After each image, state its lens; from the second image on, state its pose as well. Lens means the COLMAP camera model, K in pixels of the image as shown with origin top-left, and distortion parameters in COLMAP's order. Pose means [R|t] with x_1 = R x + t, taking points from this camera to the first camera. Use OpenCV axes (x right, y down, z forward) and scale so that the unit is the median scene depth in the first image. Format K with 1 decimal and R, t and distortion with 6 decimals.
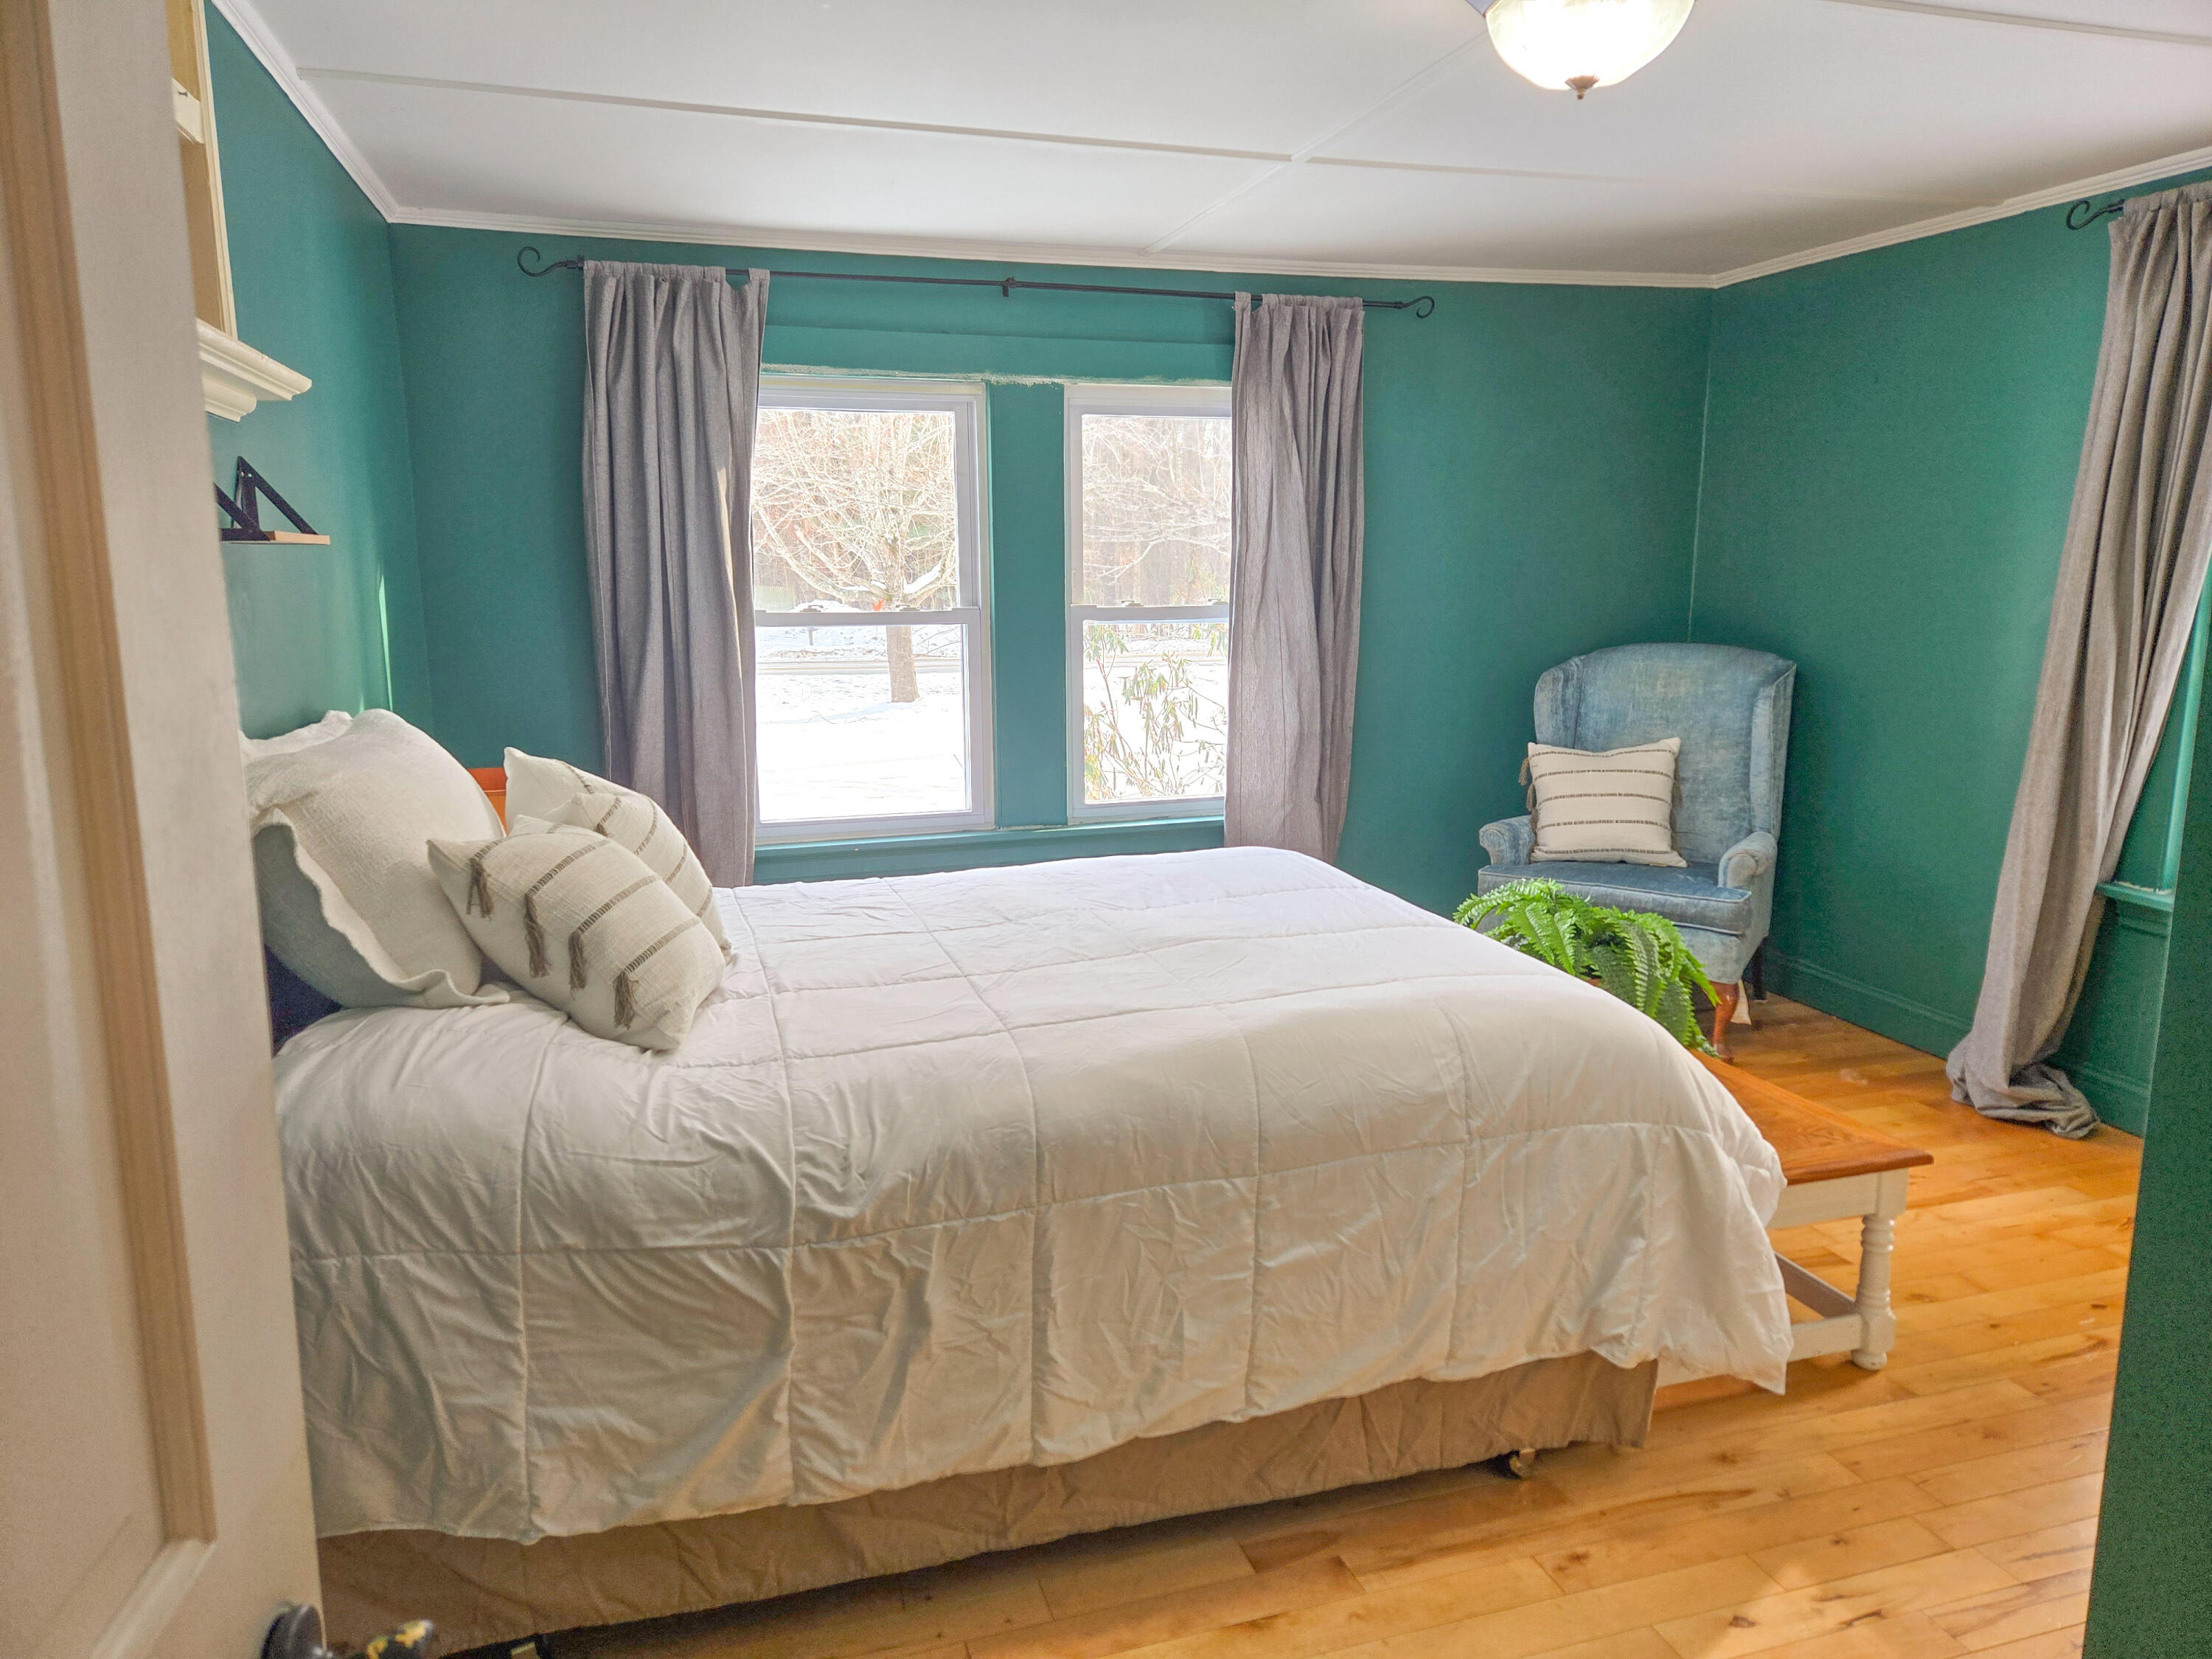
lens RADIAL K [[1480.2, 0, 1098.0], [0, 1480.2, 856.0], [0, 0, 1]] dist [0.080768, -0.065014]
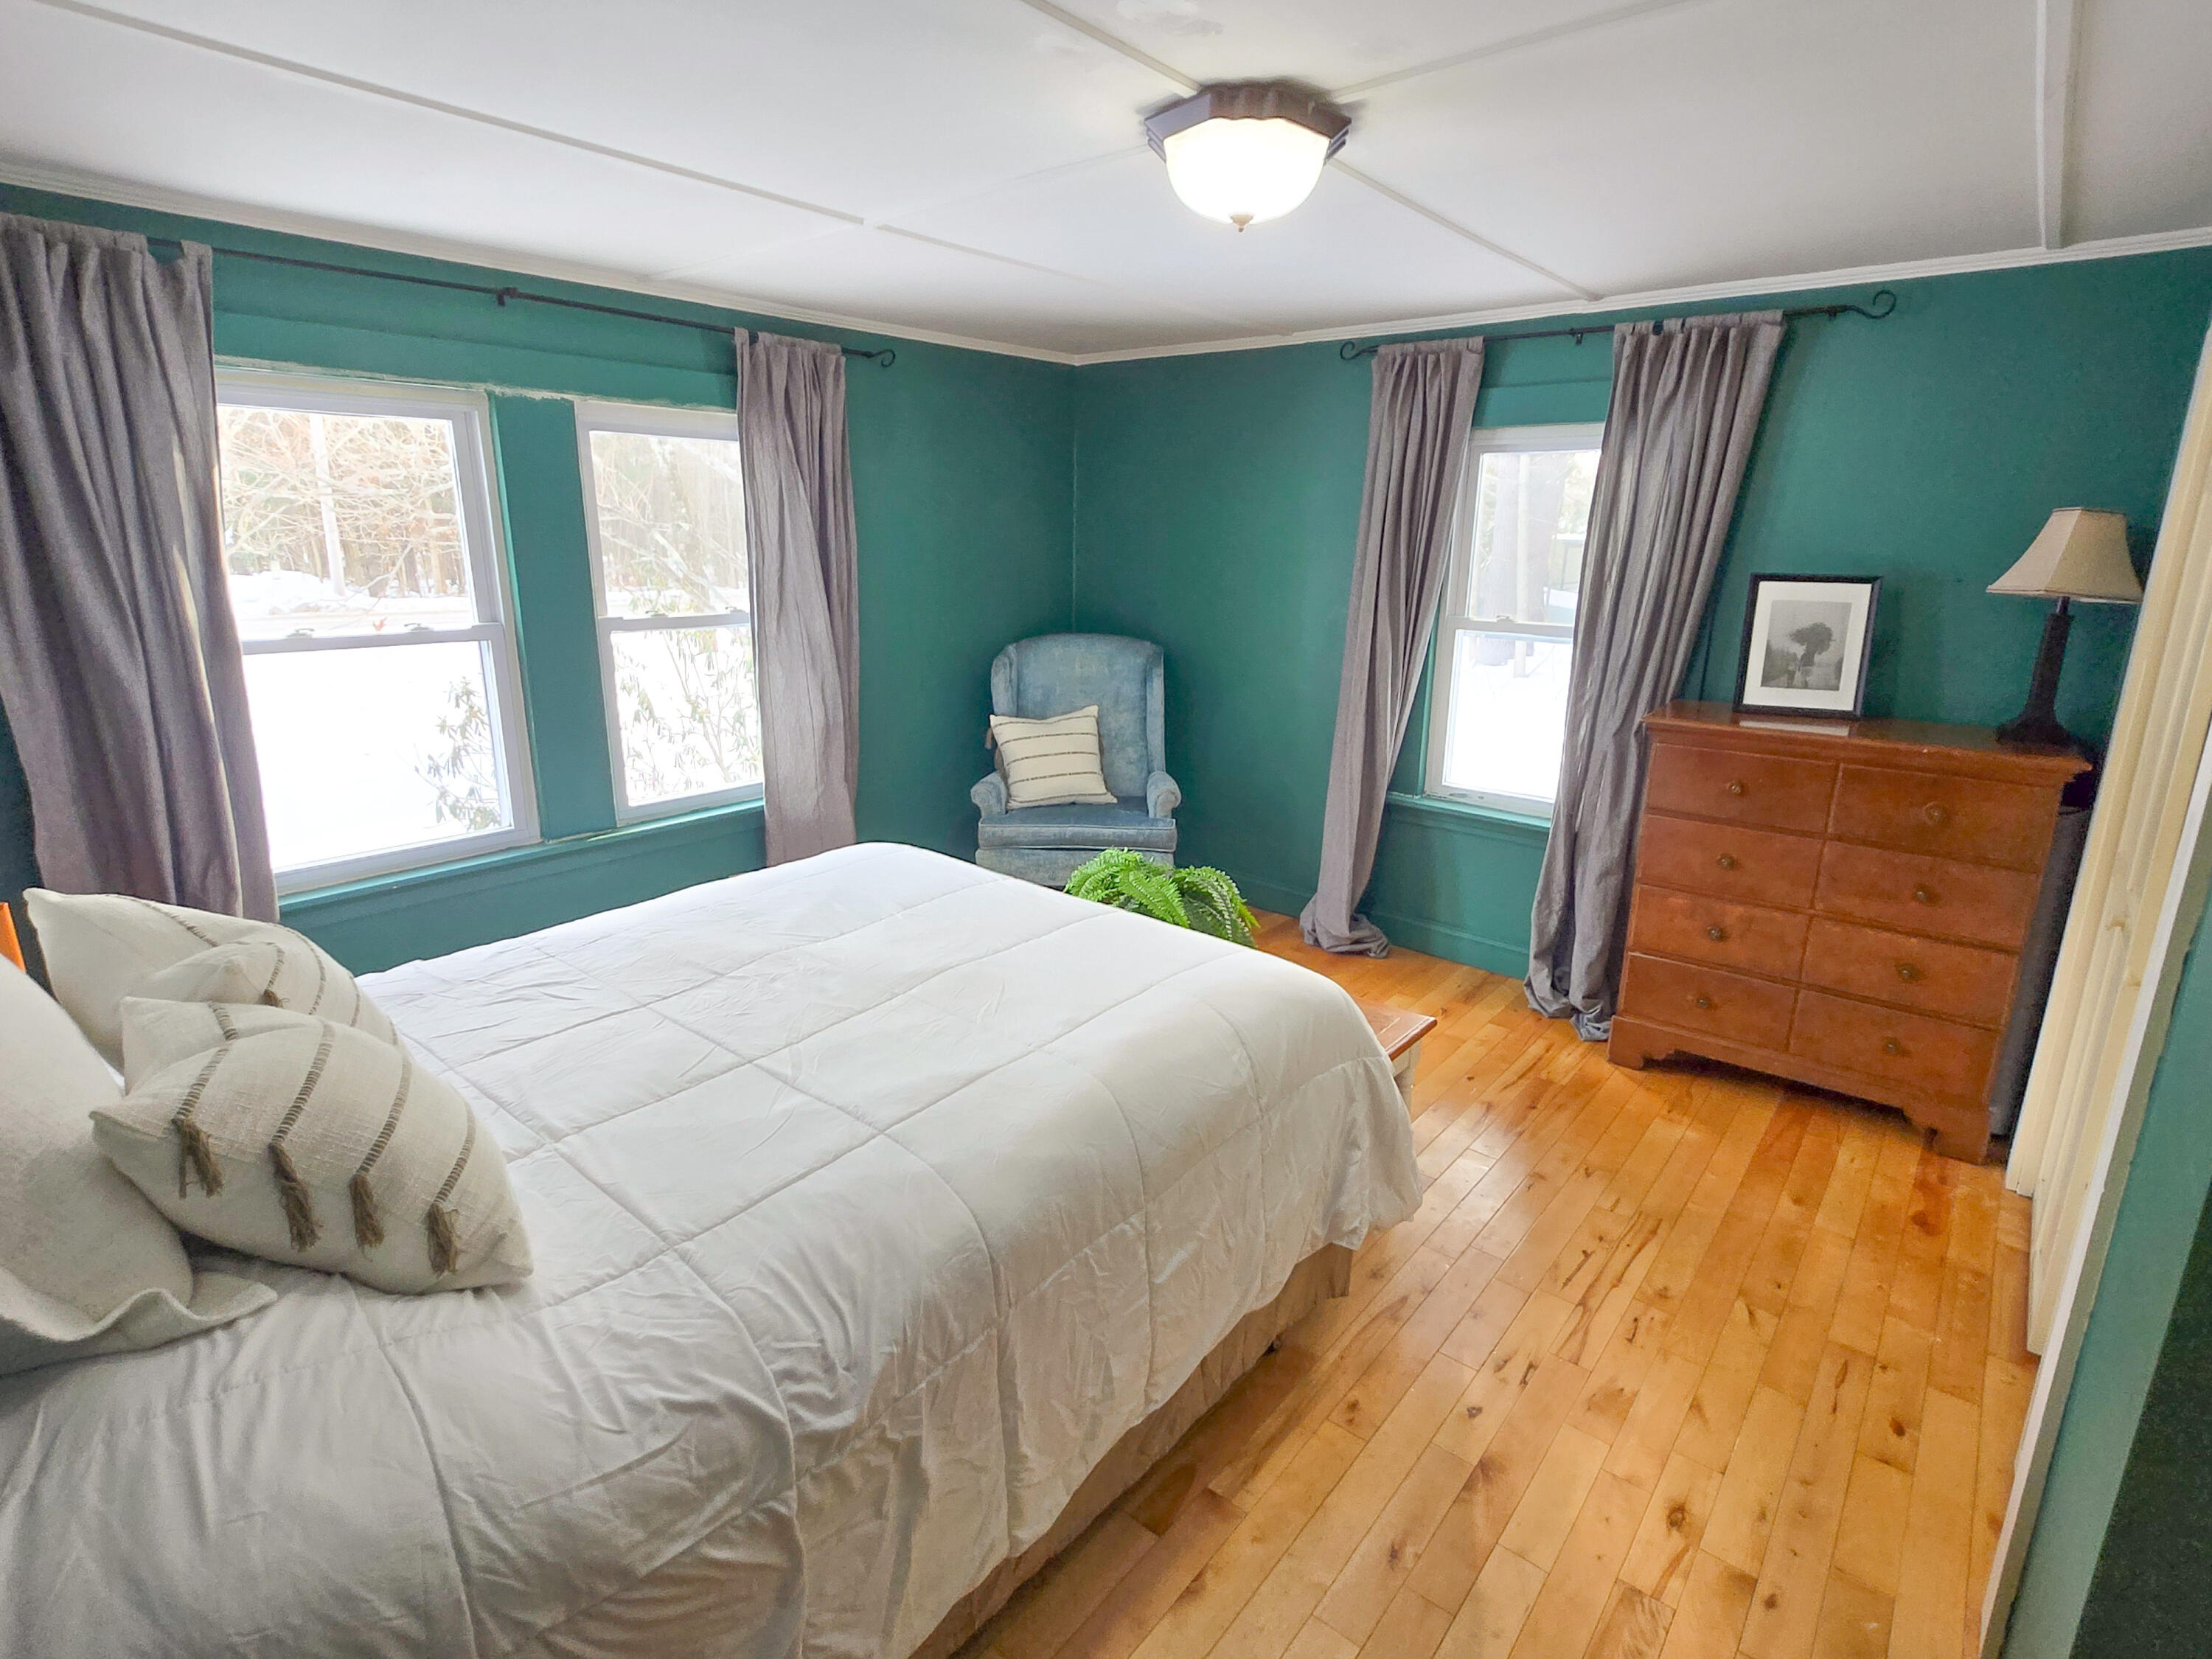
lens RADIAL K [[1101.0, 0, 1109.5], [0, 1101.0, 822.3], [0, 0, 1]] dist [-0.001101, -0.000879]
pose [[0.836154, -0.124677, 0.534137, -0.177739], [0.088685, 0.991741, 0.092658, -0.081760], [-0.541277, -0.030107, 0.840305, 0.196925]]
